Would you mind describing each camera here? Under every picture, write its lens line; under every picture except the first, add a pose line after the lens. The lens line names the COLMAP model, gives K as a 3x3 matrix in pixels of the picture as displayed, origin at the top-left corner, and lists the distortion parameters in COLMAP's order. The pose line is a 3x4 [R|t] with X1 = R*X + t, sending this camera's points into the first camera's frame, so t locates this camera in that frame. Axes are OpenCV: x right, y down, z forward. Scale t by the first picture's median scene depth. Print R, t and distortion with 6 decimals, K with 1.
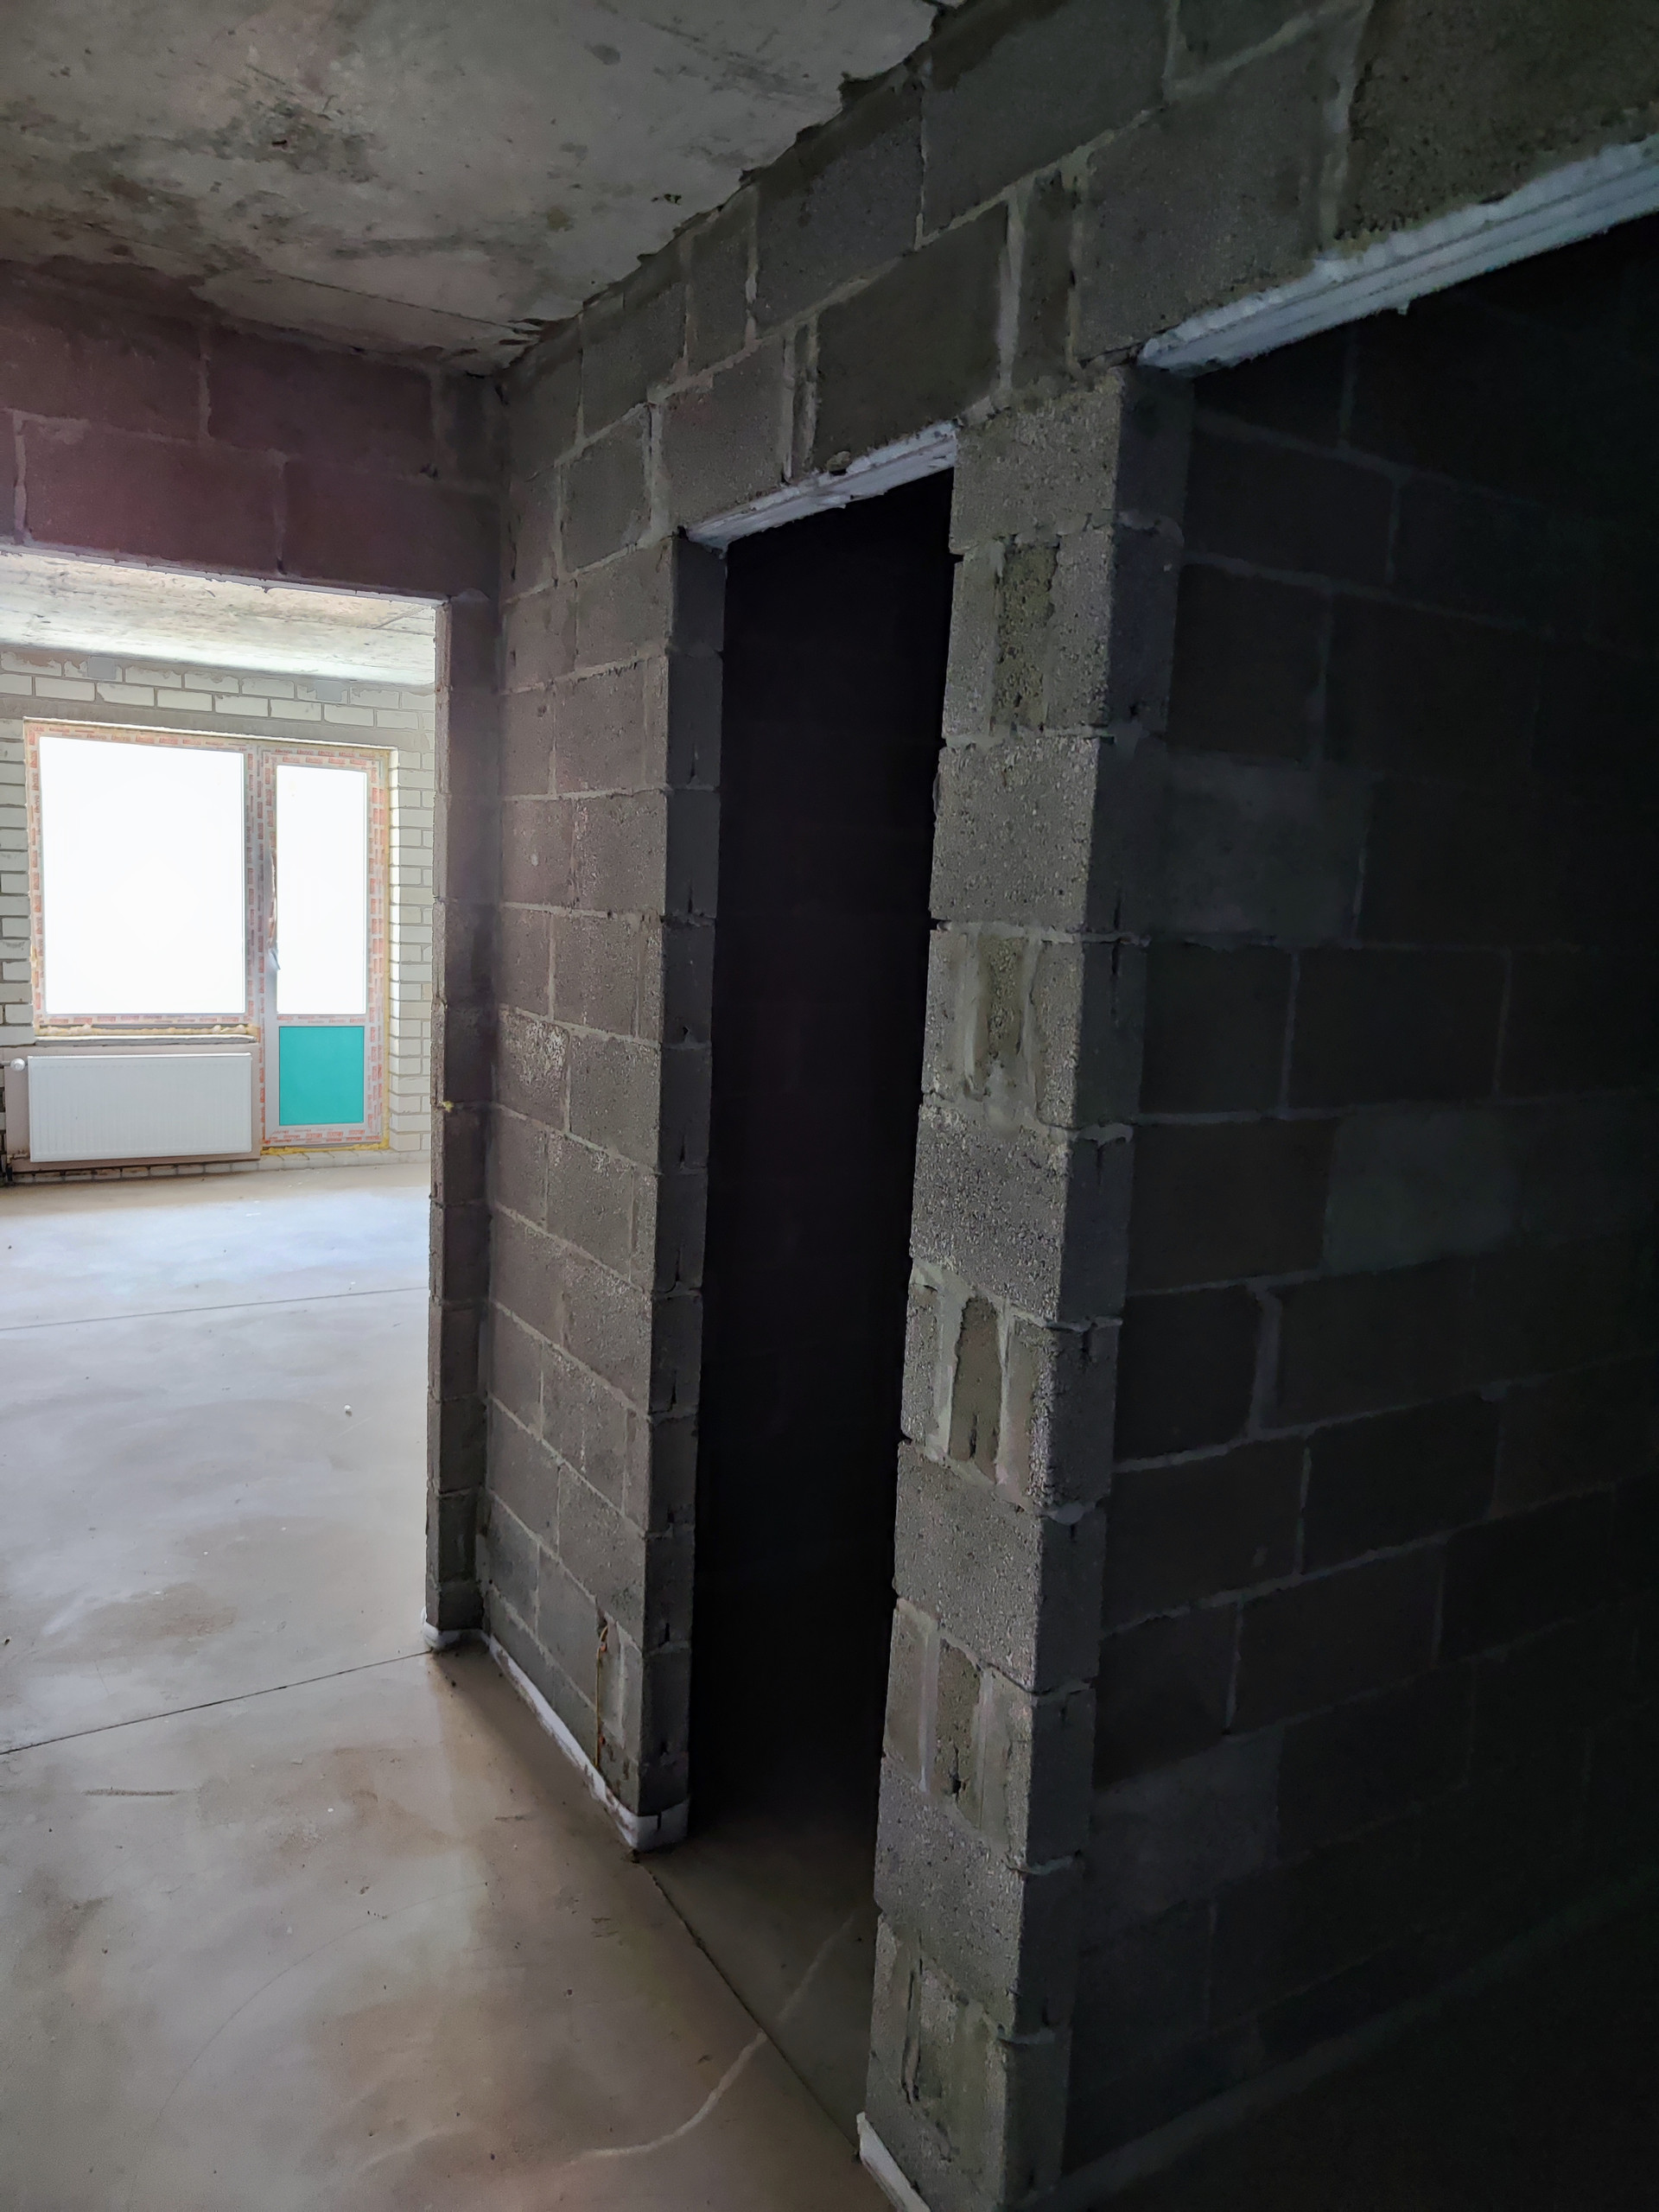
lens RADIAL K [[1569.9, 0, 856.5], [0, 1569.9, 1098.1], [0, 0, 1]] dist [0.012958, -0.004750]
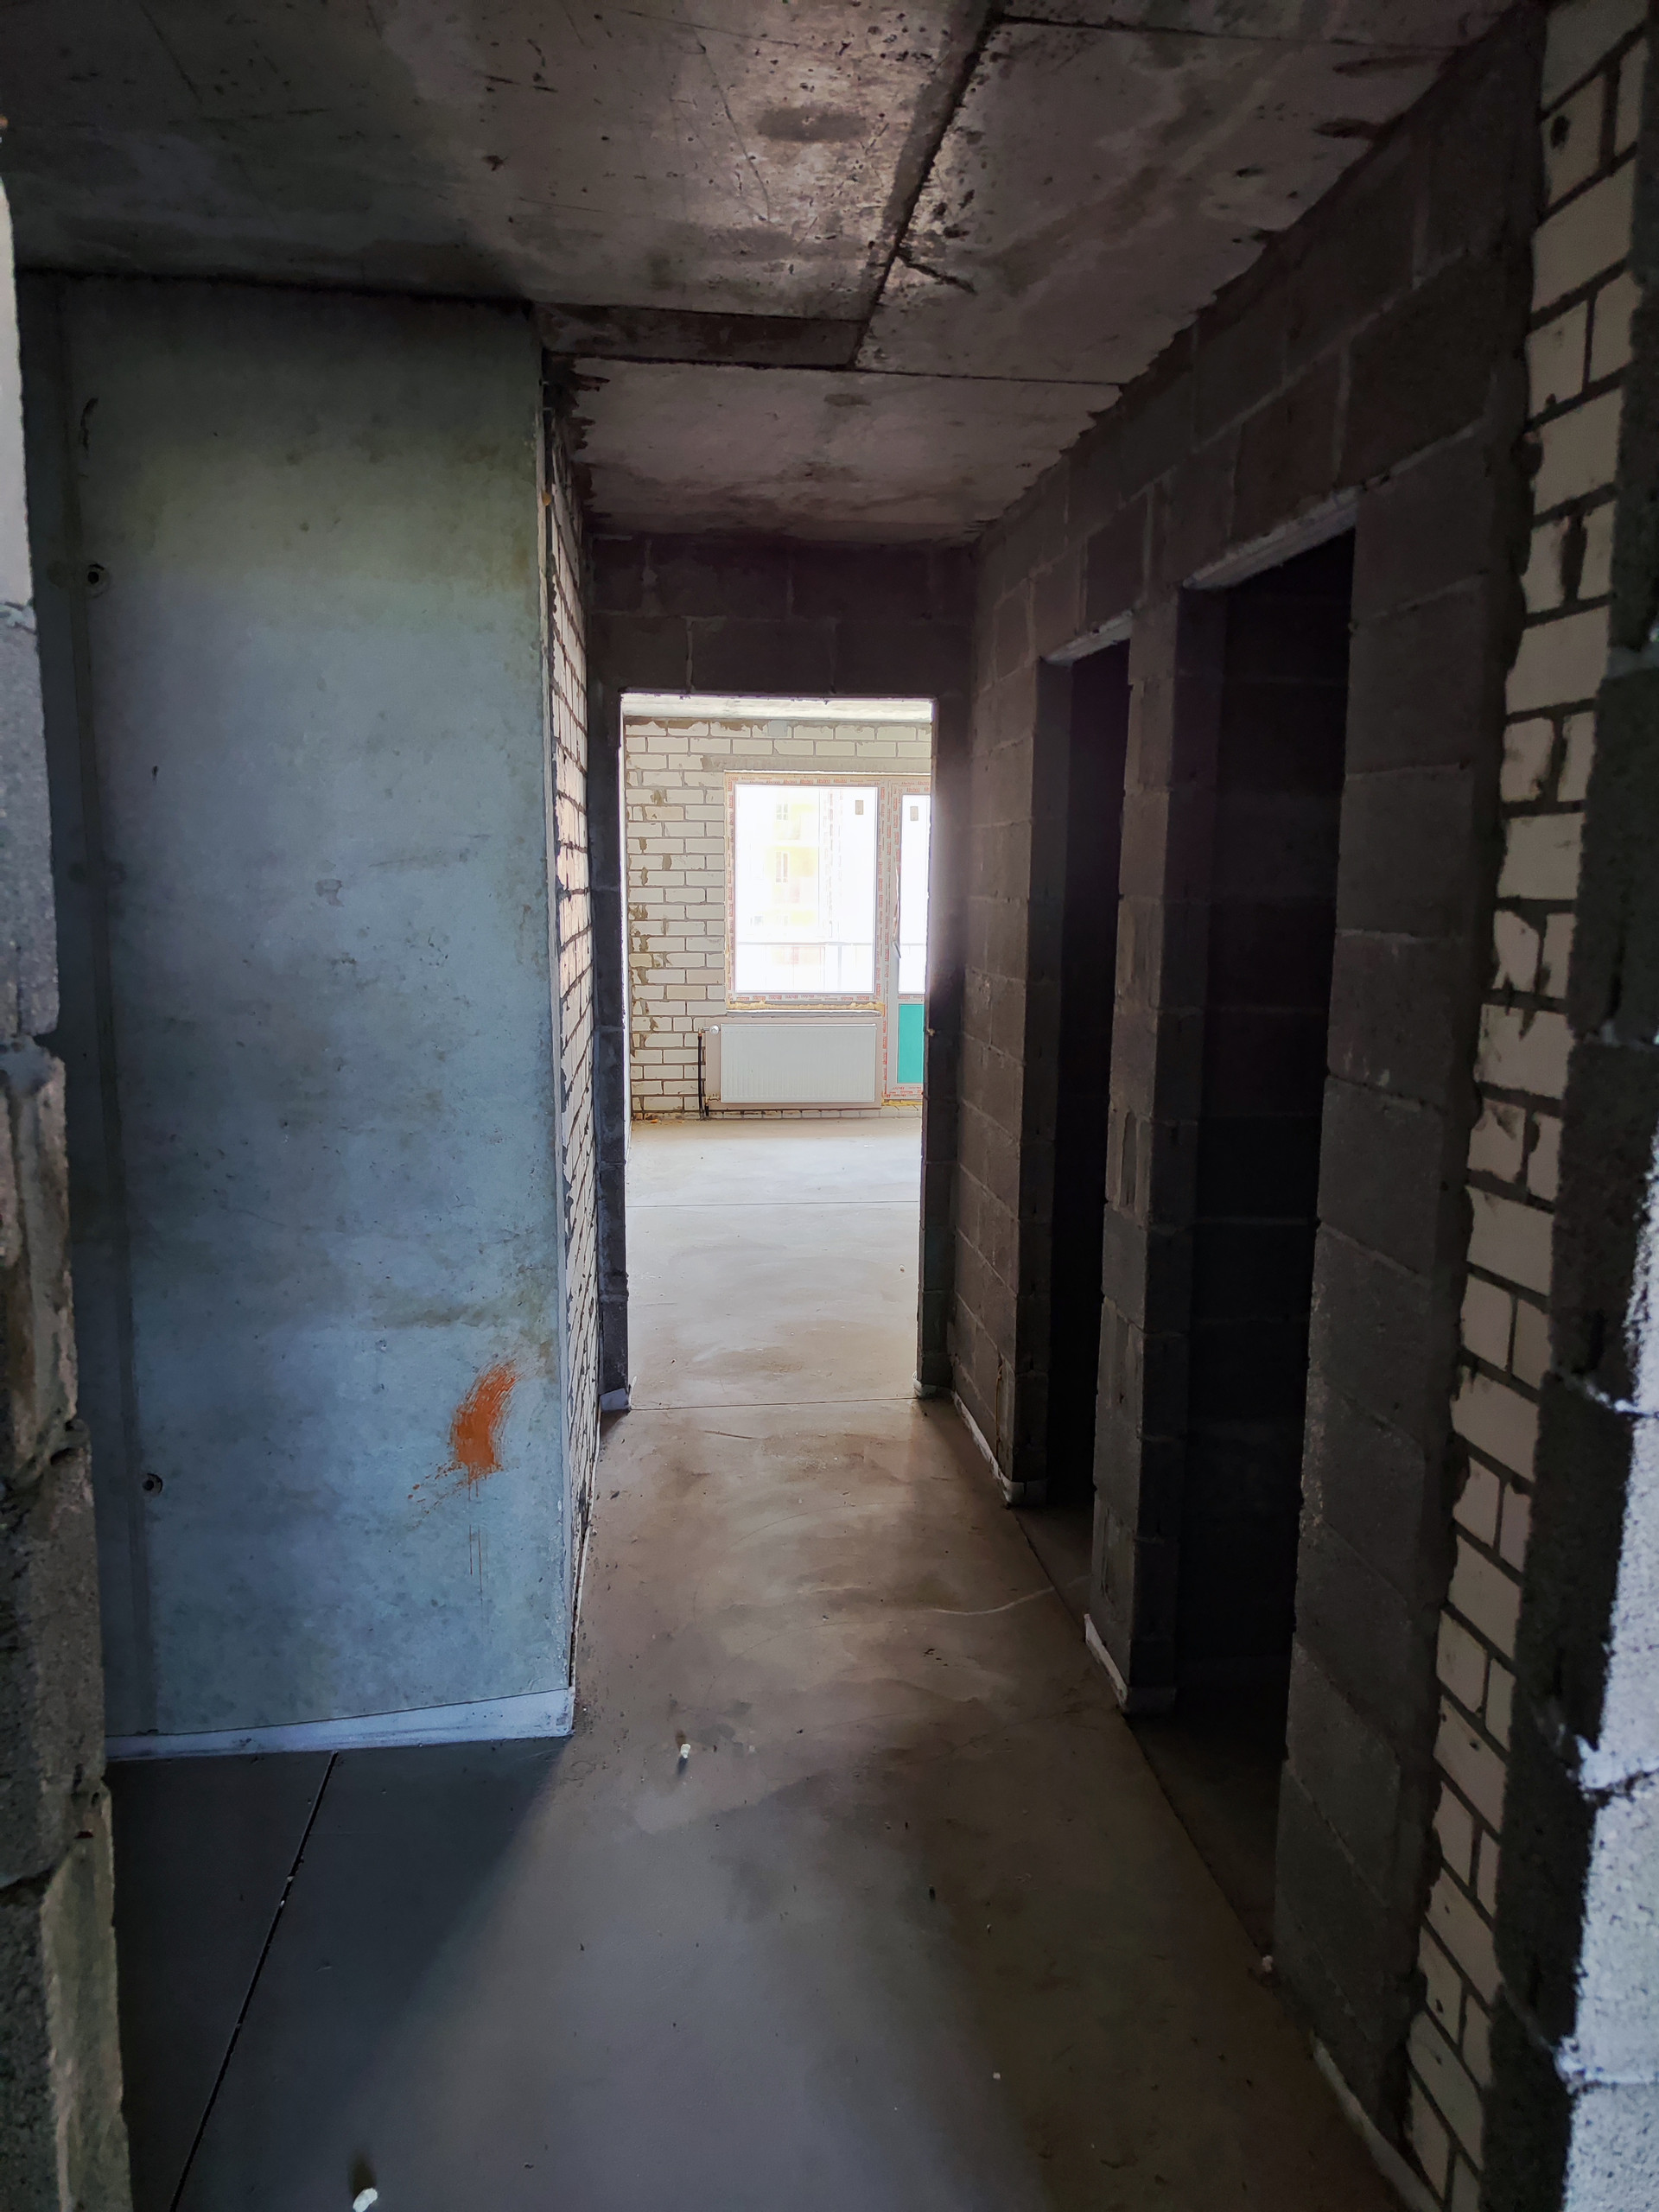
lens RADIAL K [[1546.4, 0, 829.5], [0, 1546.4, 1106.0], [0, 0, 1]] dist [0.029658, -0.019461]
pose [[0.907920, 0.031138, -0.417984, 0.329669], [-0.028497, 0.999515, 0.012559, 0.072786], [0.418173, 0.000508, 0.908367, -0.471359]]
